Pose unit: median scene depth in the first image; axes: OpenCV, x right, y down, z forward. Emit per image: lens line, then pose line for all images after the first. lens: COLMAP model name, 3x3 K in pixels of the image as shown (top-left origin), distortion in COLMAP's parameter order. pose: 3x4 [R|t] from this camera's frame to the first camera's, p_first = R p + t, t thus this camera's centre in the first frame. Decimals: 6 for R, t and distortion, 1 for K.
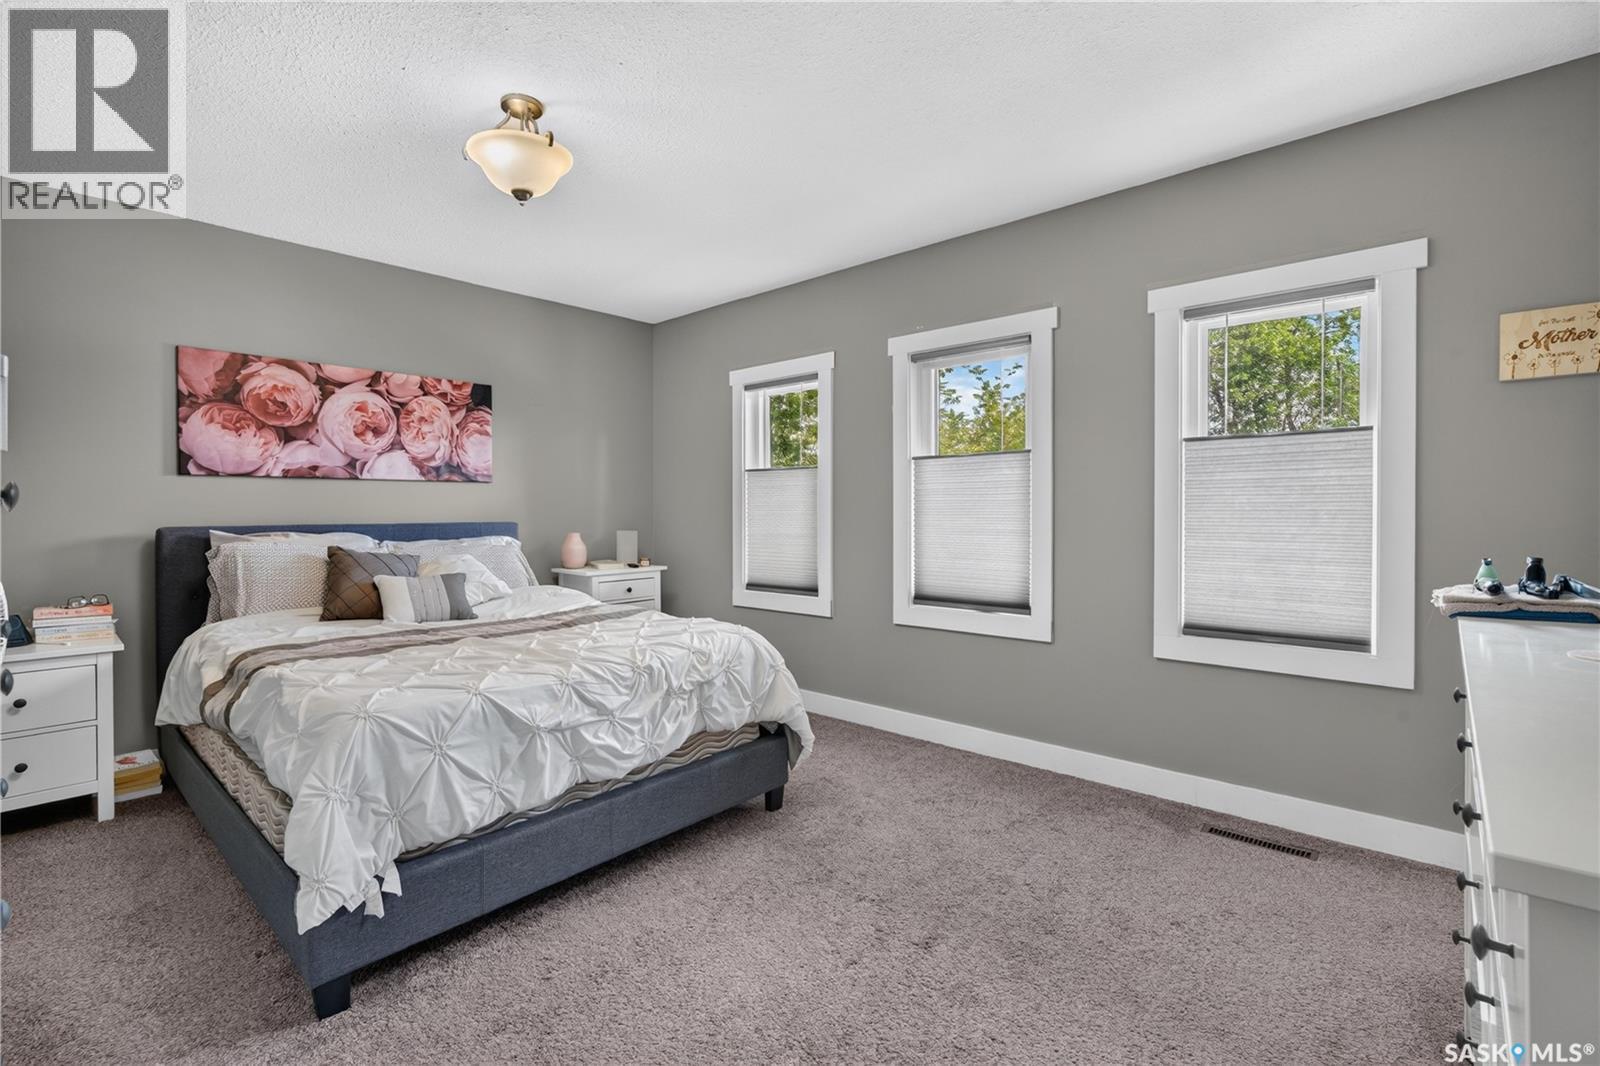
lens RADIAL K [[653.0, 0, 799.4], [0, 653.0, 515.3], [0, 0, 1]] dist [0.000527, 0.000258]
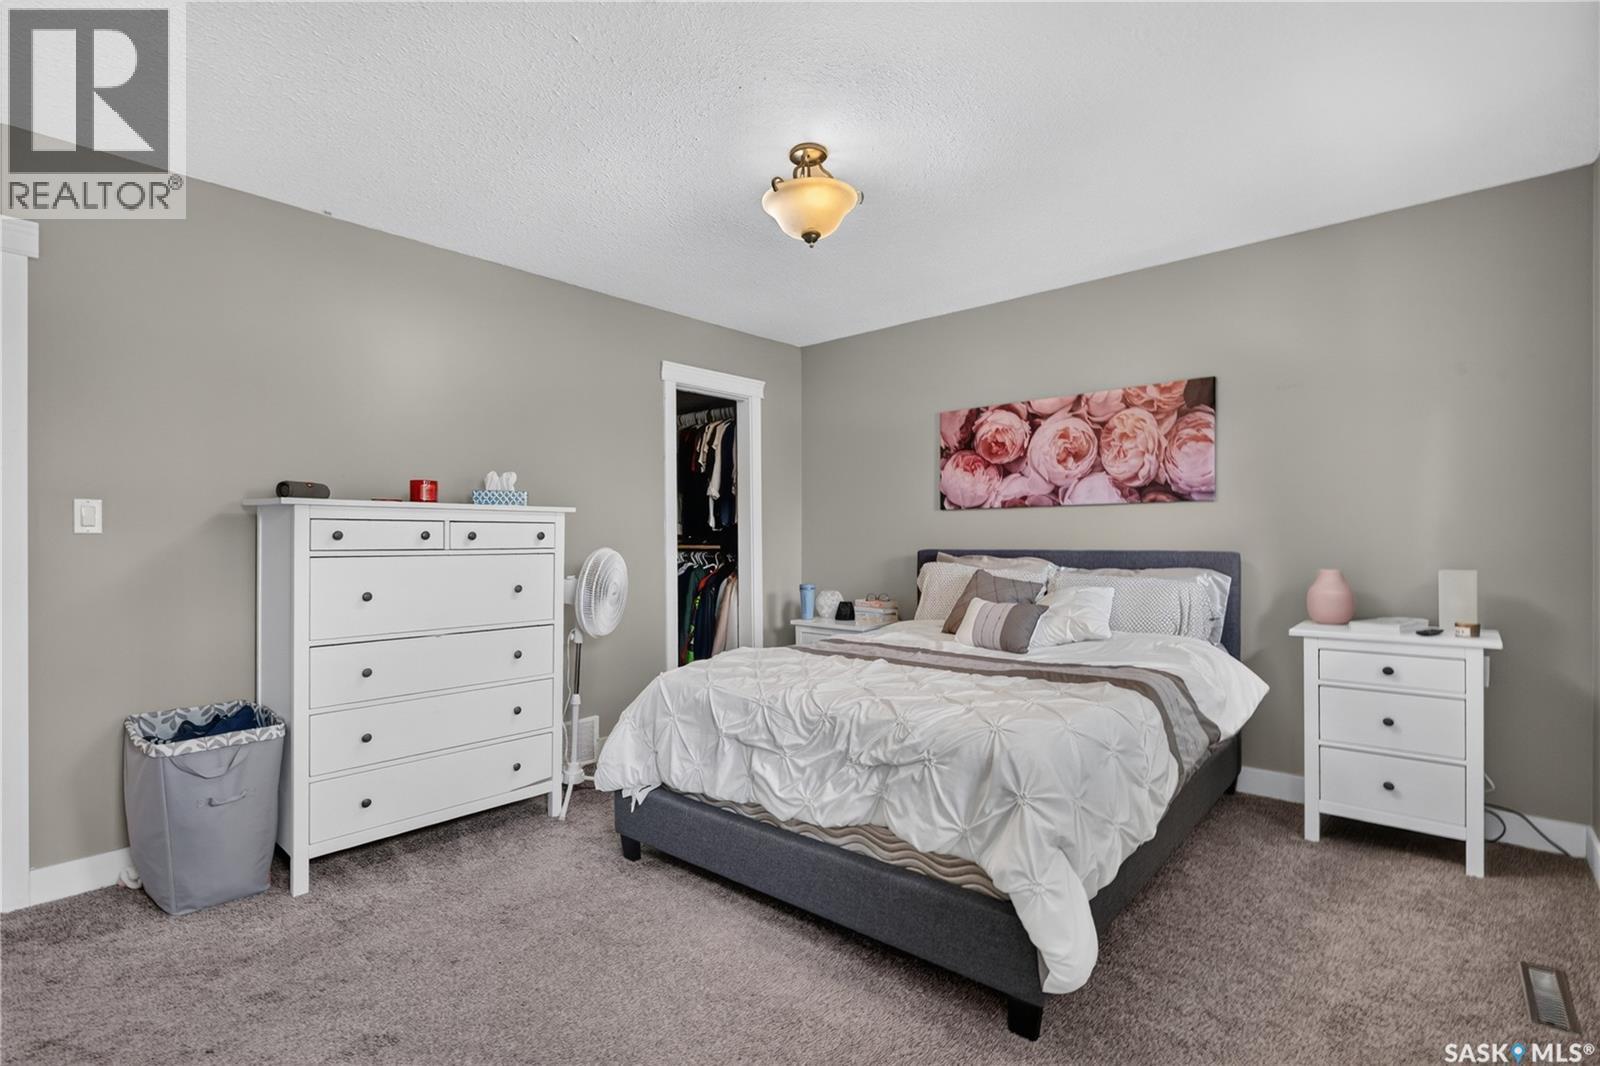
lens RADIAL K [[727.1, 0, 798.1], [0, 727.1, 539.5], [0, 0, 1]] dist [-0.003544, 0.000560]
pose [[0.071621, 0.004404, -0.997422, 0.435330], [-0.002650, 0.999988, 0.004225, -0.006305], [0.997428, 0.002340, 0.071631, 0.524490]]
